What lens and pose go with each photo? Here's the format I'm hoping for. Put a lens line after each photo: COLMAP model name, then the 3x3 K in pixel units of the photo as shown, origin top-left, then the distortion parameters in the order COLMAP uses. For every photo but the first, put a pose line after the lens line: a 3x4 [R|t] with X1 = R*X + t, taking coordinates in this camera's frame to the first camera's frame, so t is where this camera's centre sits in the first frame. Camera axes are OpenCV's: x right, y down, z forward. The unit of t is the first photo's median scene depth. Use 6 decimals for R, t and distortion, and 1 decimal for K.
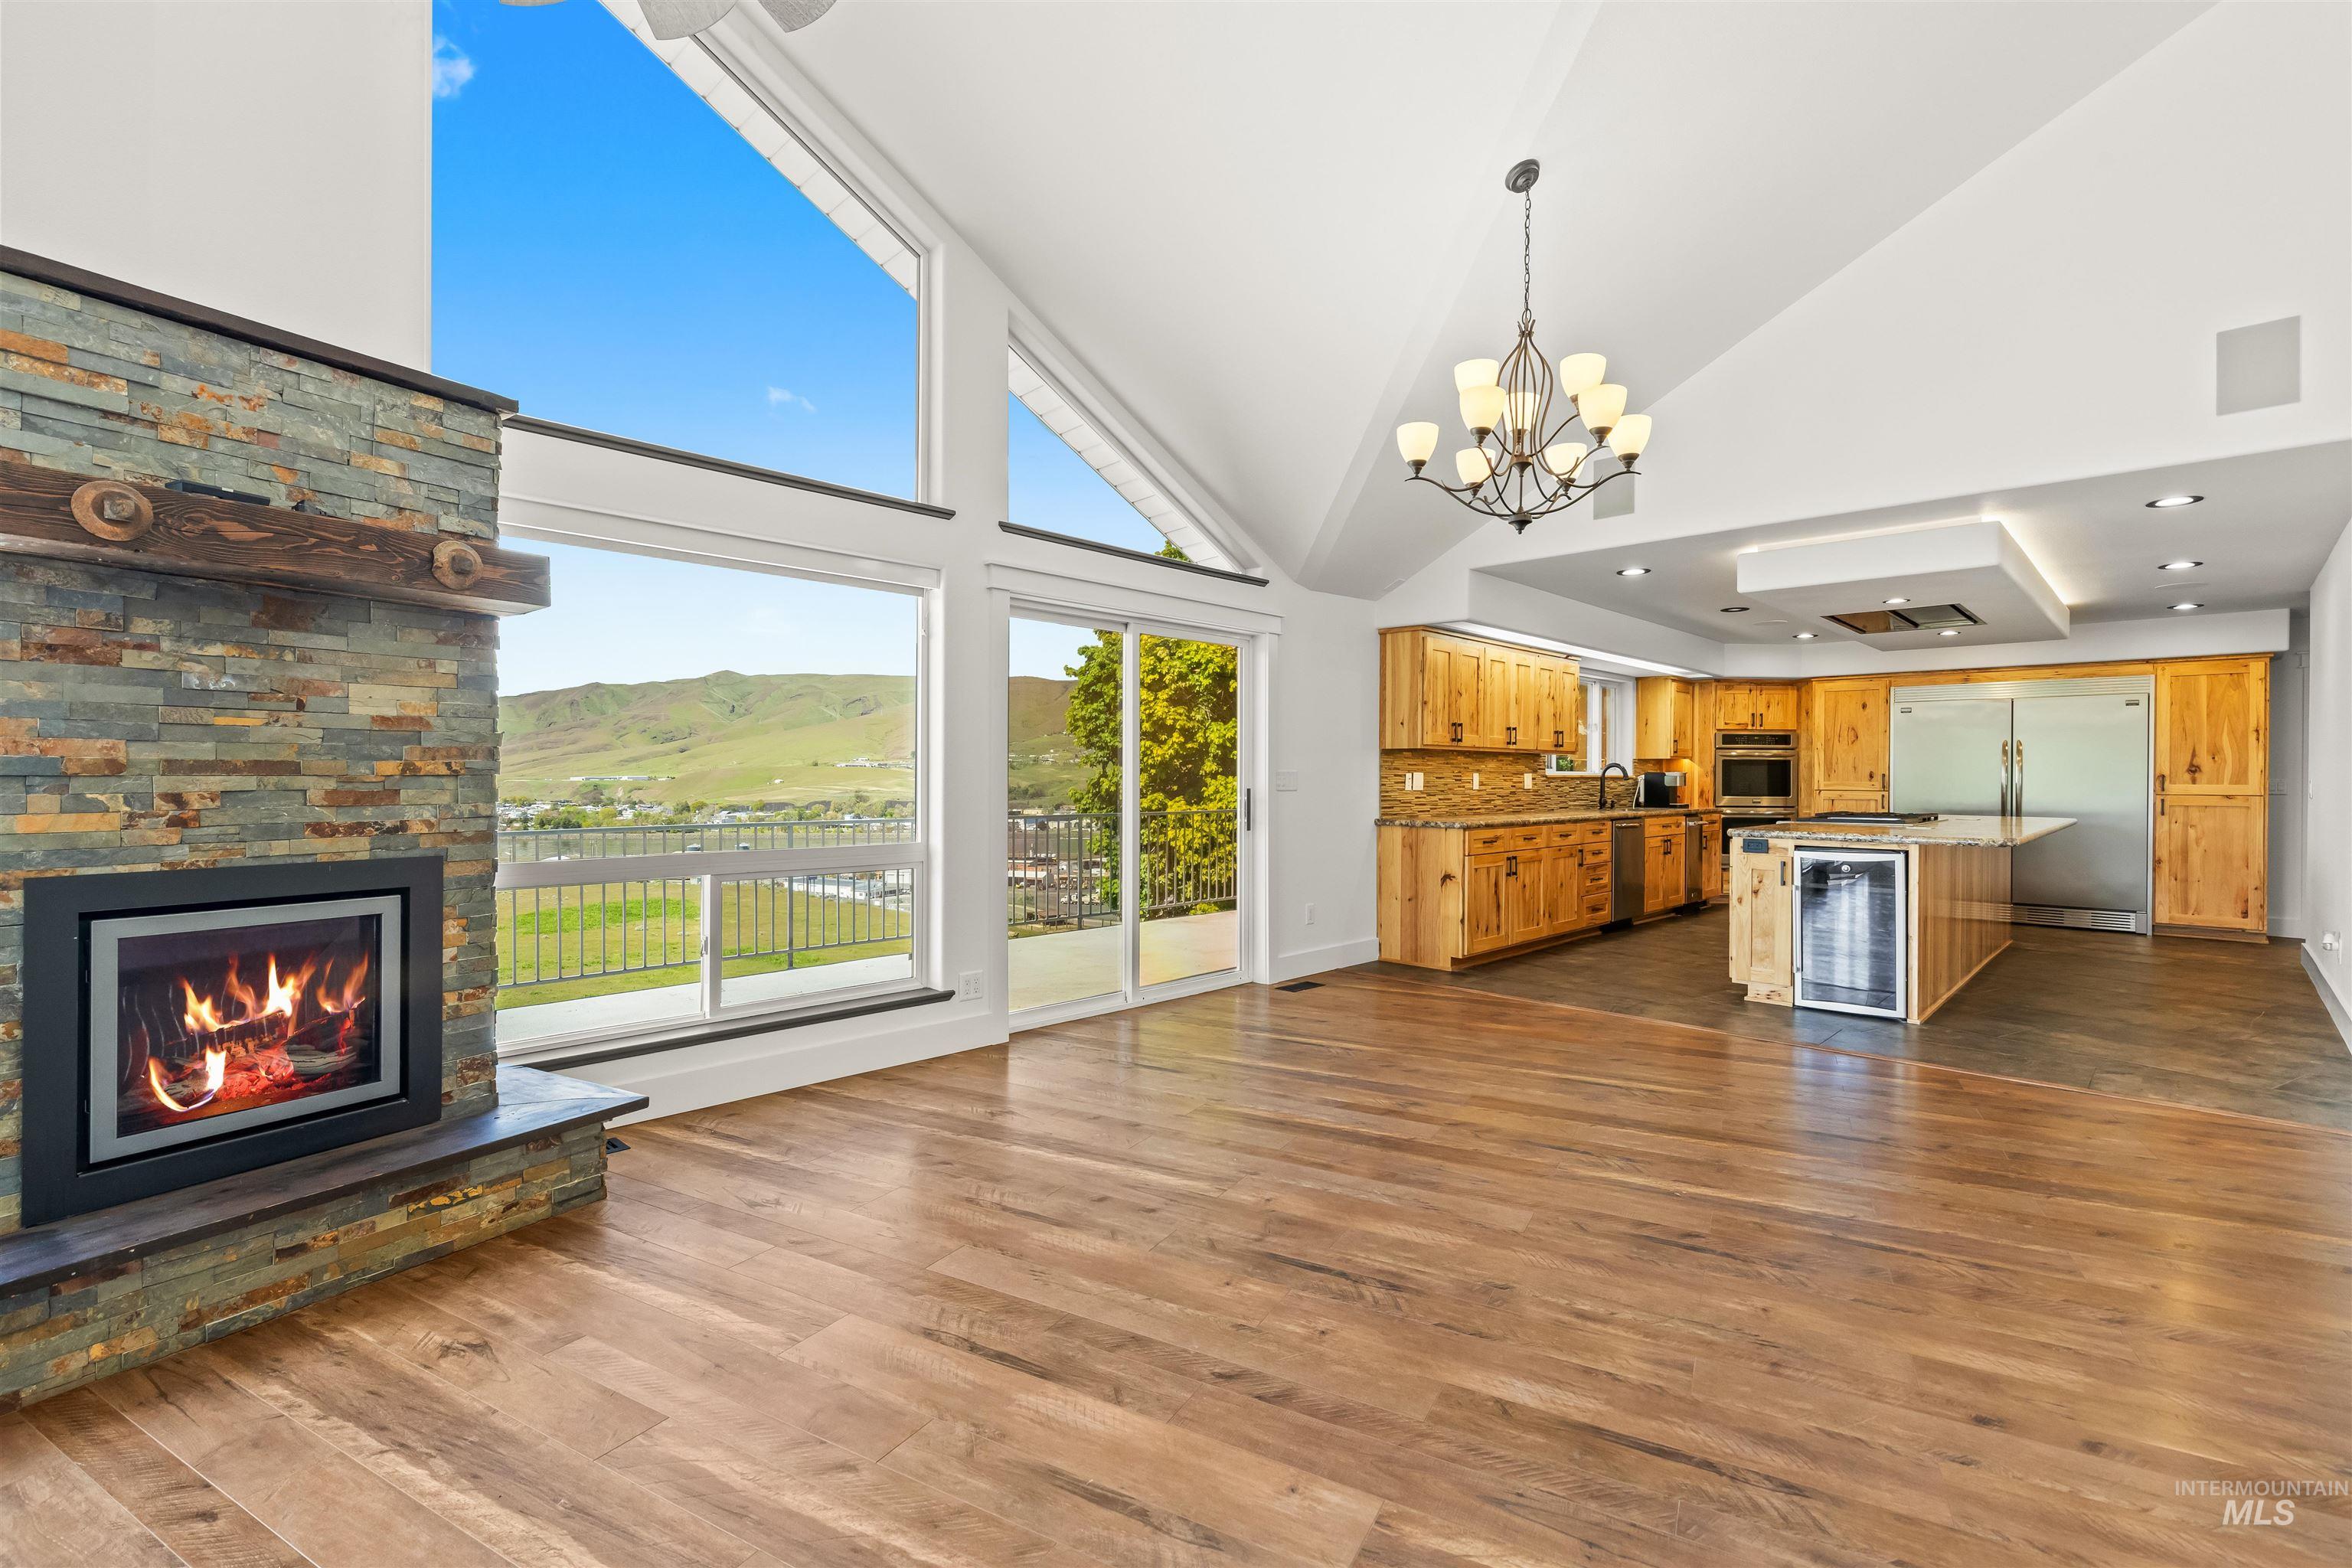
lens RADIAL K [[1047.0, 0, 1176.0], [0, 1047.0, 784.0], [0, 0, 1]] dist [0.001704, 0.000657]
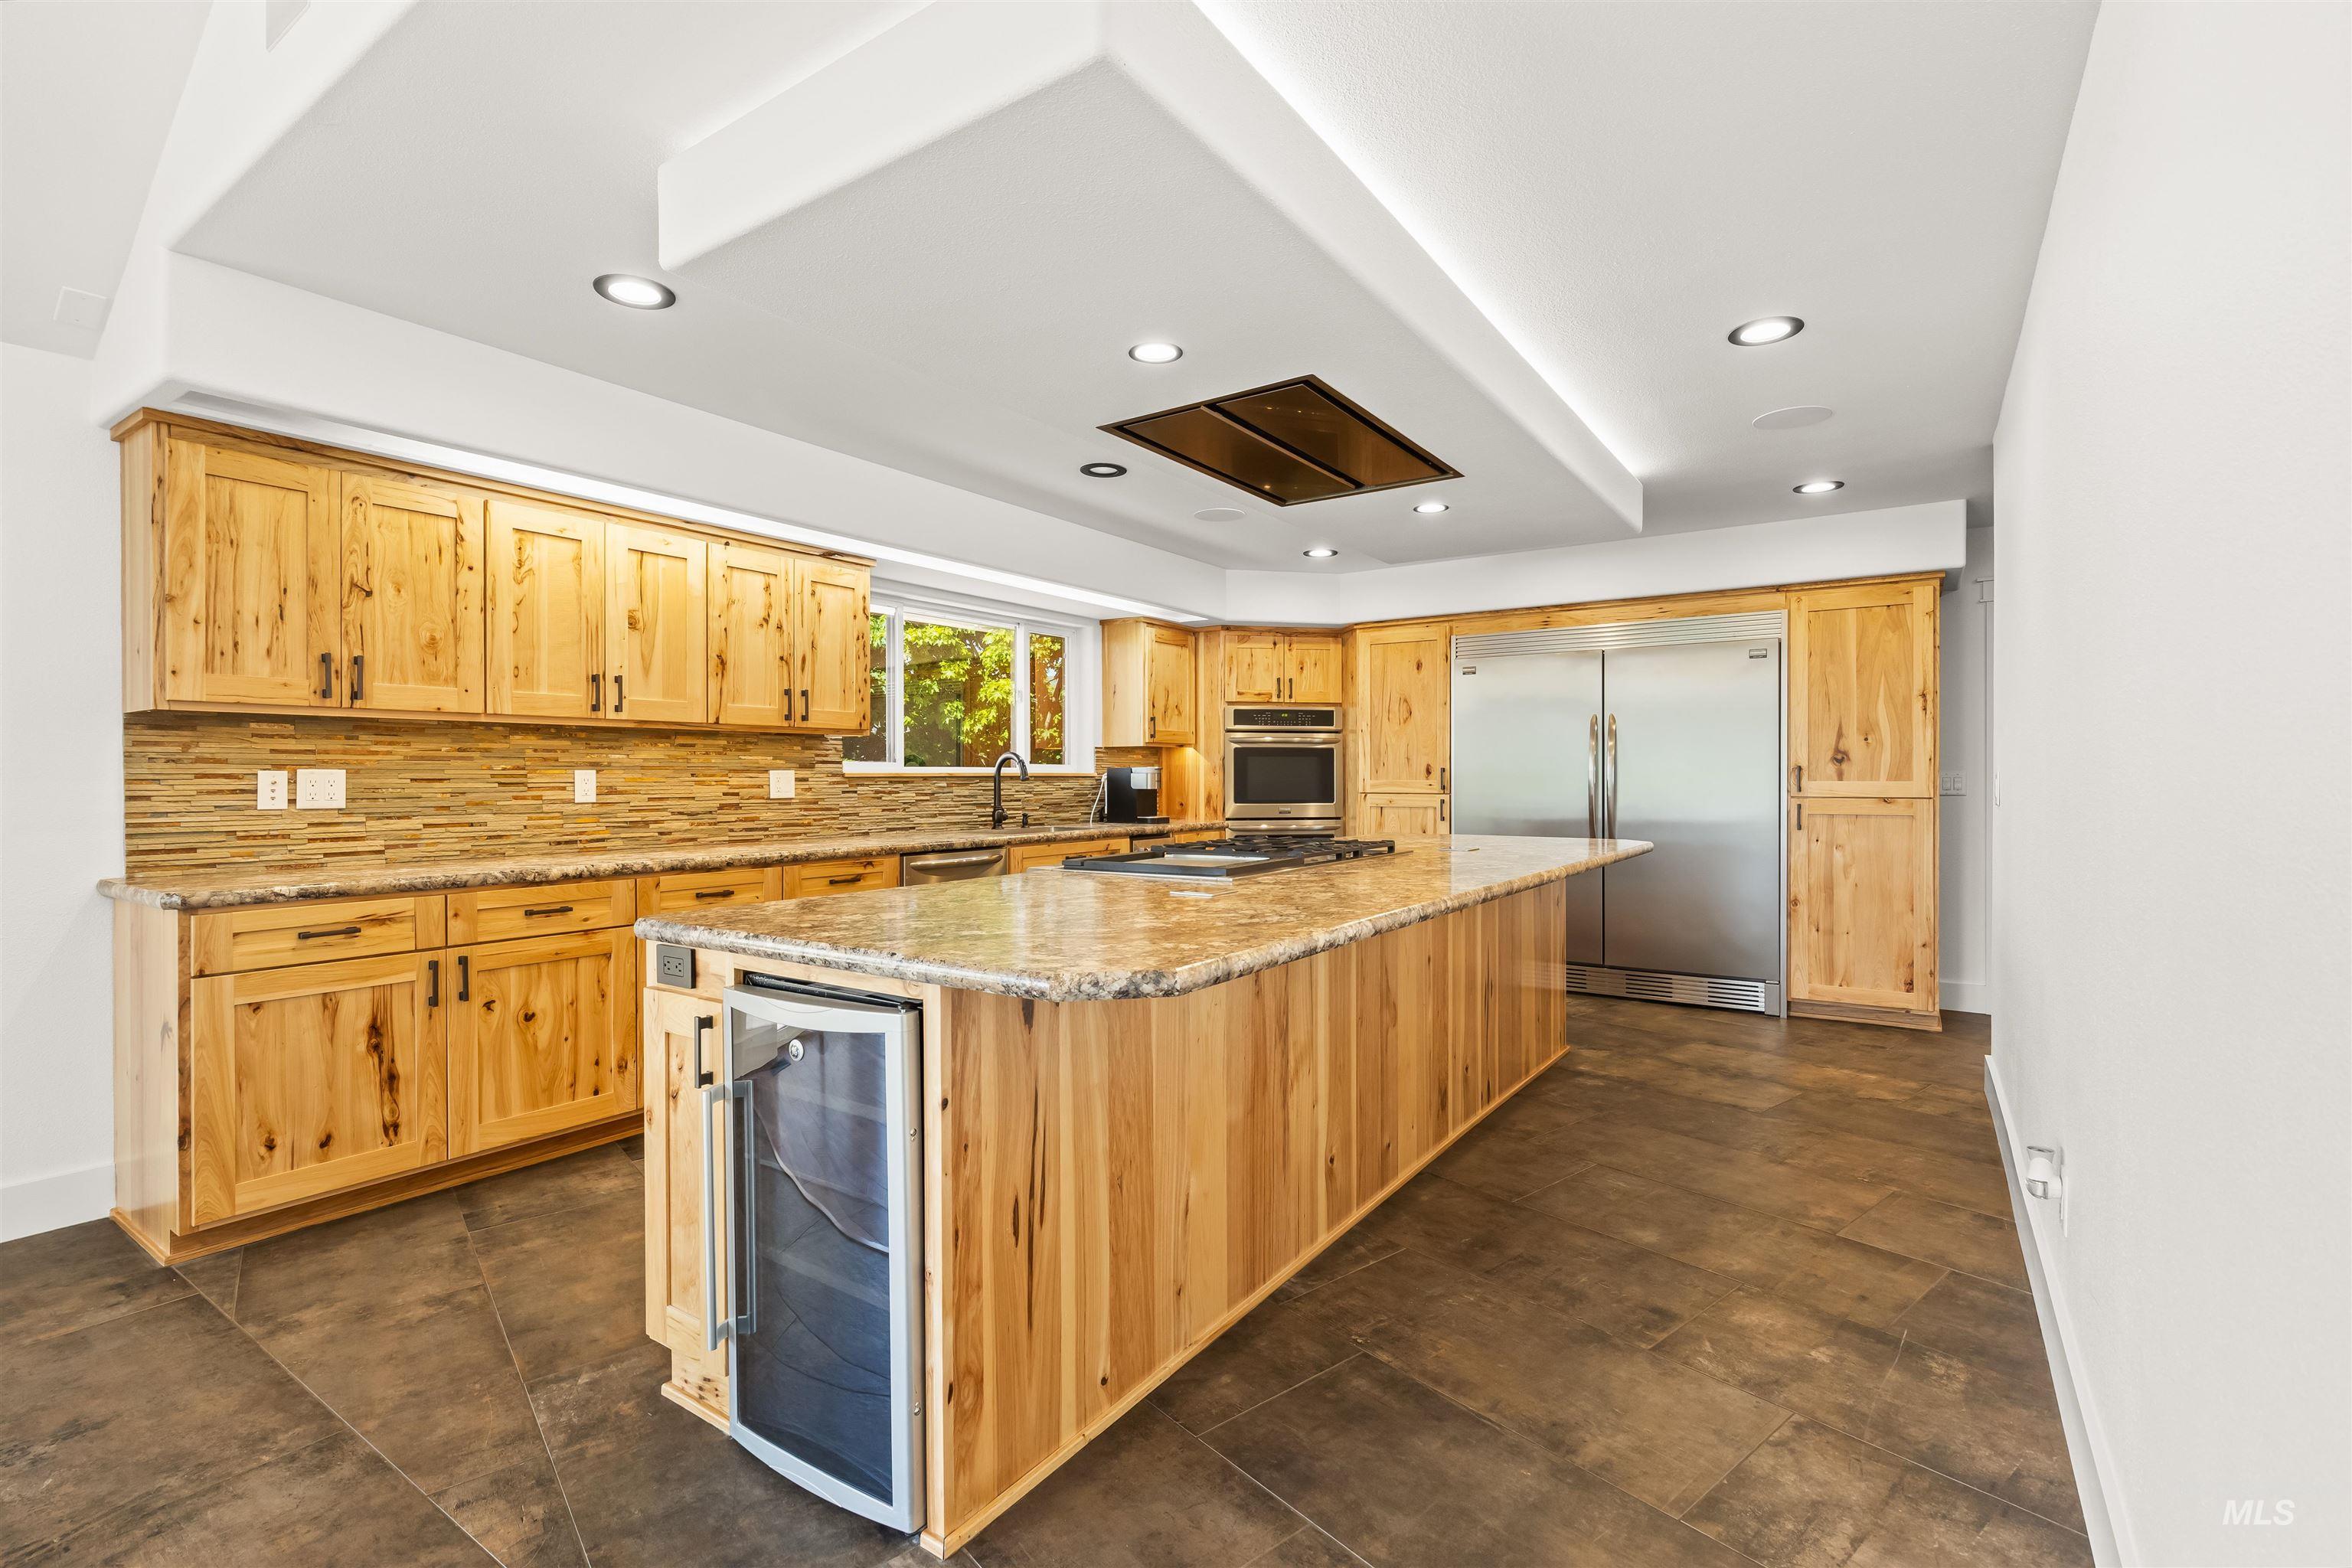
lens RADIAL K [[1059.7, 0, 1181.9], [0, 1059.7, 784.8], [0, 0, 1]] dist [0.001036, 0.000007]
pose [[0.985942, -0.008371, 0.166877, 1.349982], [0.008265, 0.999965, 0.001335, -0.004262], [-0.166882, 0.000063, 0.985977, 1.245271]]
